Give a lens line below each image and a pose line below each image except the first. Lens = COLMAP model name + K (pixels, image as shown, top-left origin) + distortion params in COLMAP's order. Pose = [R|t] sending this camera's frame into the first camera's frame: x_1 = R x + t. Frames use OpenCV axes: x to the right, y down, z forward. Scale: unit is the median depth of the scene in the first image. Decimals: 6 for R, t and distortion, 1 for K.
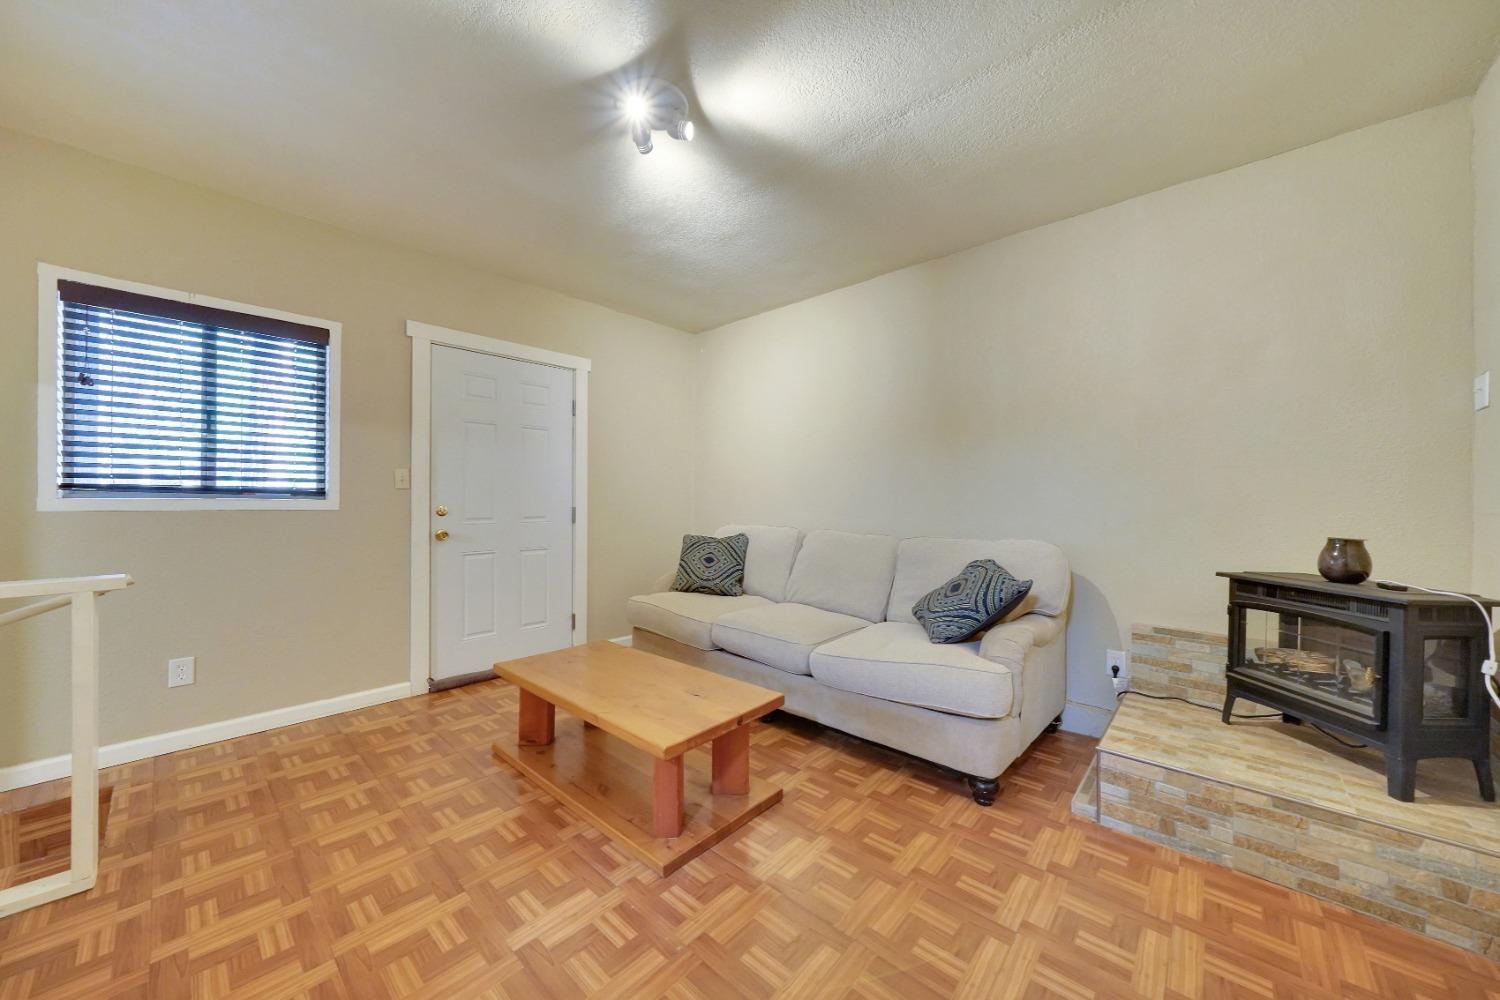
lens RADIAL K [[534.9, 0, 745.9], [0, 534.9, 495.0], [0, 0, 1]] dist [-0.001104, 0.000006]
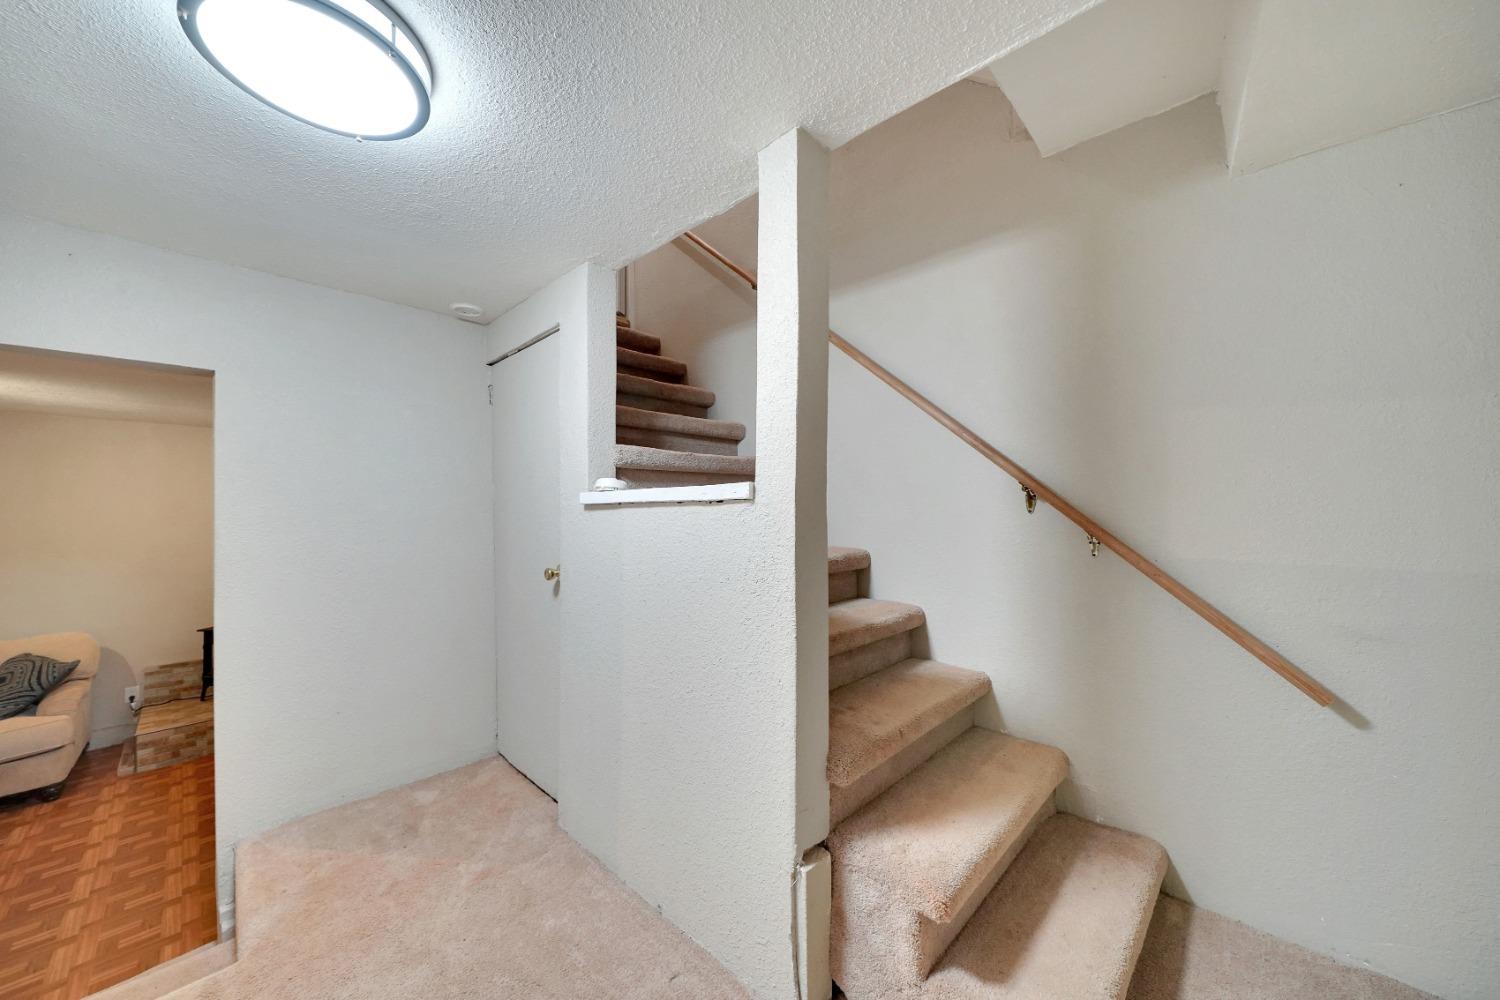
lens RADIAL K [[536.4, 0, 748.9], [0, 536.4, 506.1], [0, 0, 1]] dist [-0.000803, -0.000210]
pose [[0.032370, -0.006440, 0.999455, -1.194151], [0.001417, 0.999979, 0.006398, -0.368411], [-0.999475, 0.001209, 0.032379, -1.282610]]
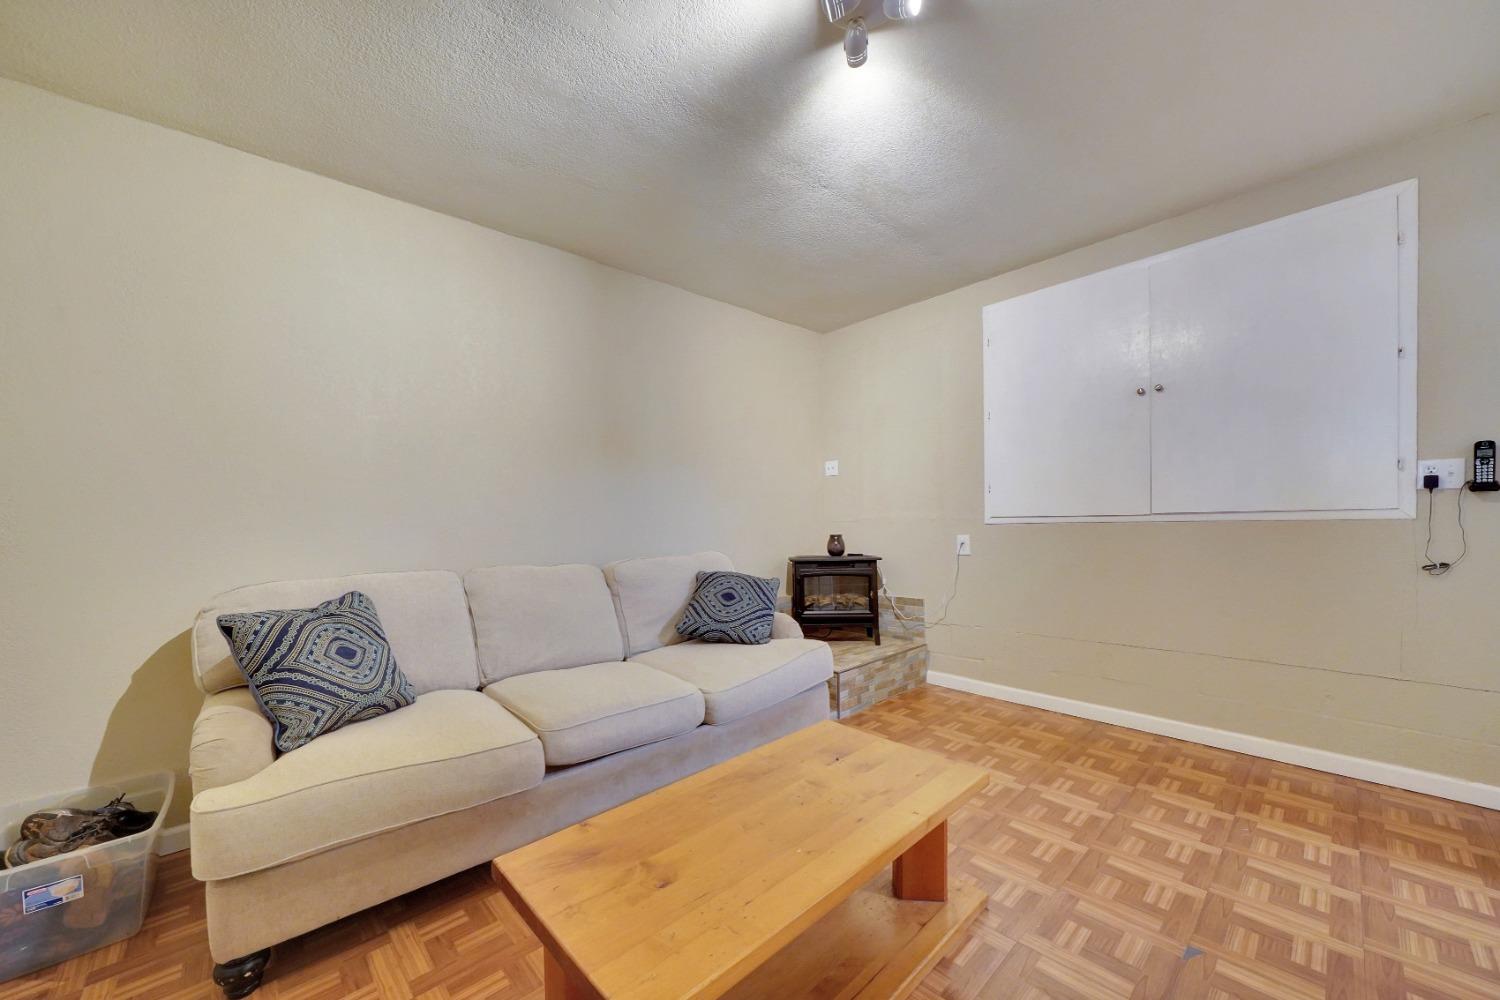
lens RADIAL K [[564.4, 0, 729.1], [0, 564.4, 521.1], [0, 0, 1]] dist [0.015258, 0.000167]
pose [[0.085711, -0.008253, 0.996286, -1.004364], [0.009938, 0.999923, 0.007428, 0.007707], [-0.996270, 0.009265, 0.085786, 1.135315]]
